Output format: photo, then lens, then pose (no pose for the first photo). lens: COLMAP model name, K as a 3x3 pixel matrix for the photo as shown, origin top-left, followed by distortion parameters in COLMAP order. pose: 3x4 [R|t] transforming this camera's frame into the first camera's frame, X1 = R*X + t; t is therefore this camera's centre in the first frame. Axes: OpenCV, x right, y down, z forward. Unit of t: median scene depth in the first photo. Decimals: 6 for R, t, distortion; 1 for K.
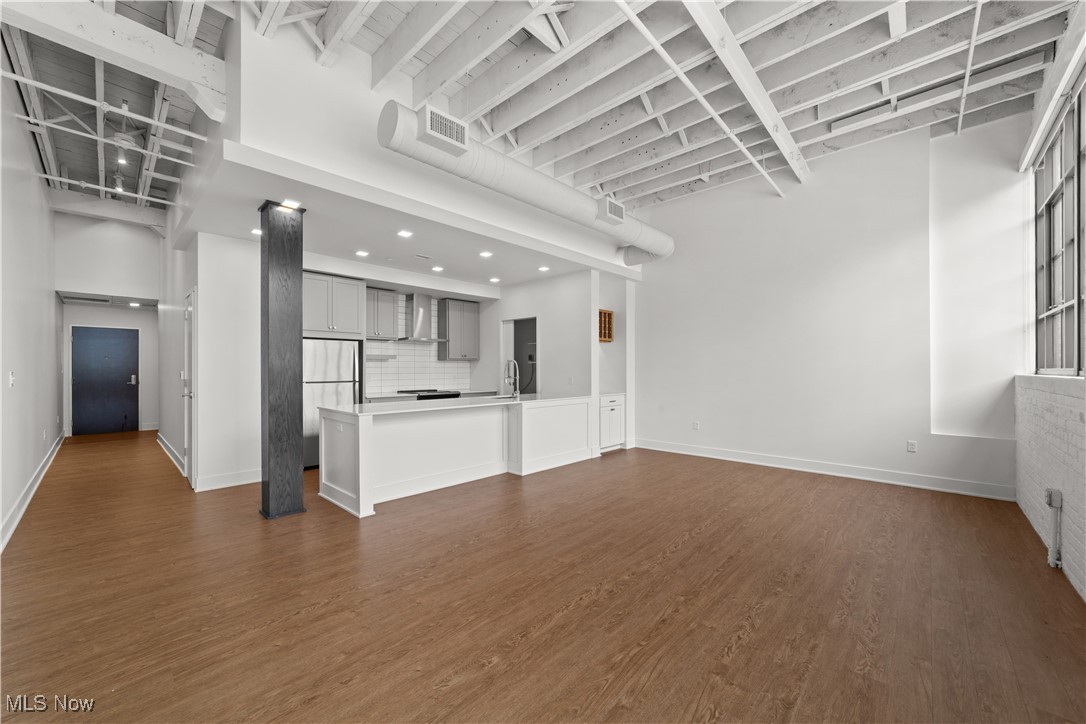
lens RADIAL K [[416.2, 0, 543.3], [0, 416.2, 366.4], [0, 0, 1]] dist [-0.006029, 0.001865]
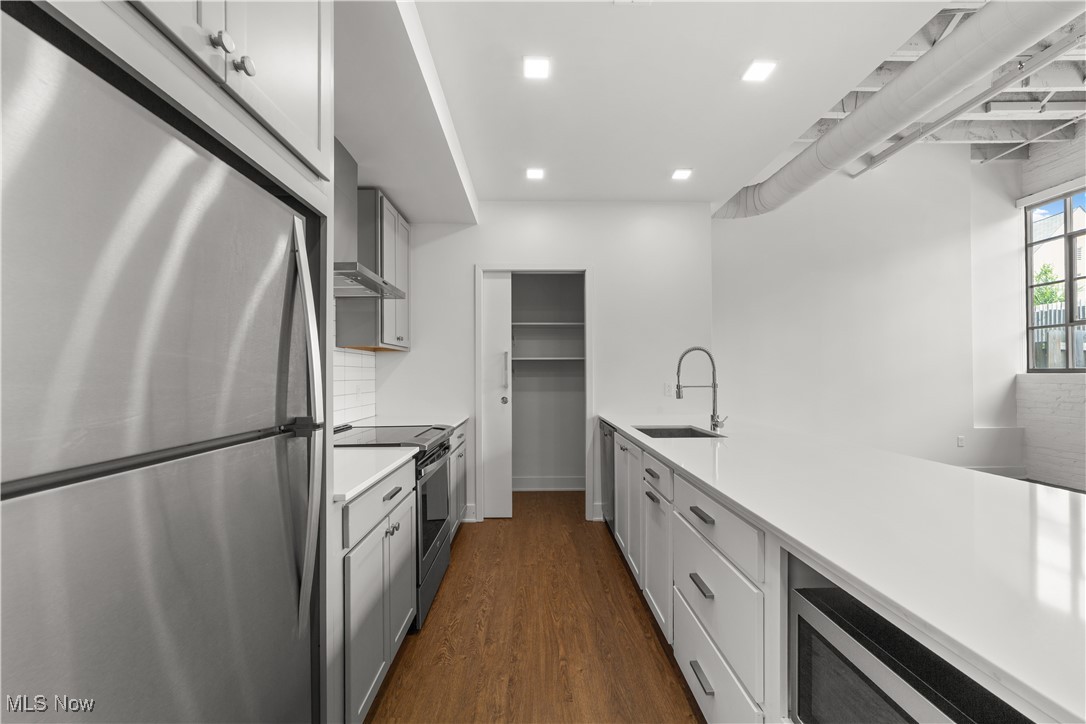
lens RADIAL K [[416.2, 0, 533.4], [0, 416.2, 368.8], [0, 0, 1]] dist [-0.006029, 0.001865]
pose [[0.722647, 0.001737, 0.691215, -0.407042], [-0.002030, 0.999998, -0.000391, 0.005250], [-0.691215, -0.001121, 0.722649, 0.634243]]
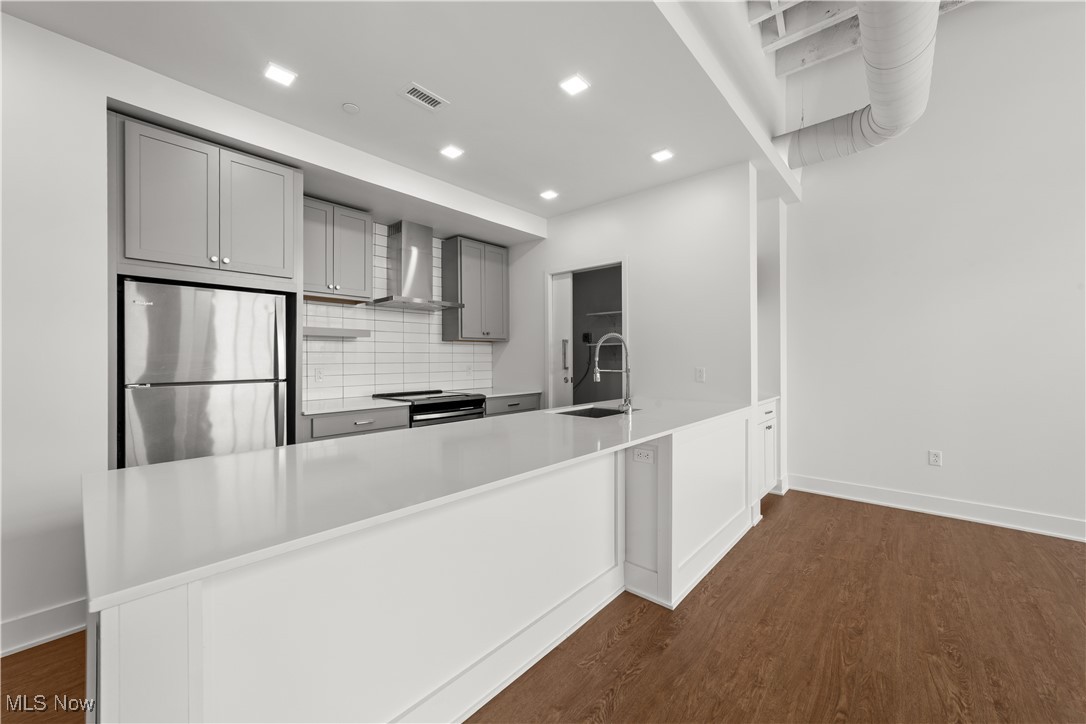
lens RADIAL K [[416.2, 0, 547.8], [0, 416.2, 356.3], [0, 0, 1]] dist [-0.006029, 0.001865]
pose [[0.999204, -0.003026, 0.039776, -0.132966], [0.002873, 0.999988, 0.003908, 0.006324], [-0.039787, -0.003790, 0.999201, 0.417072]]
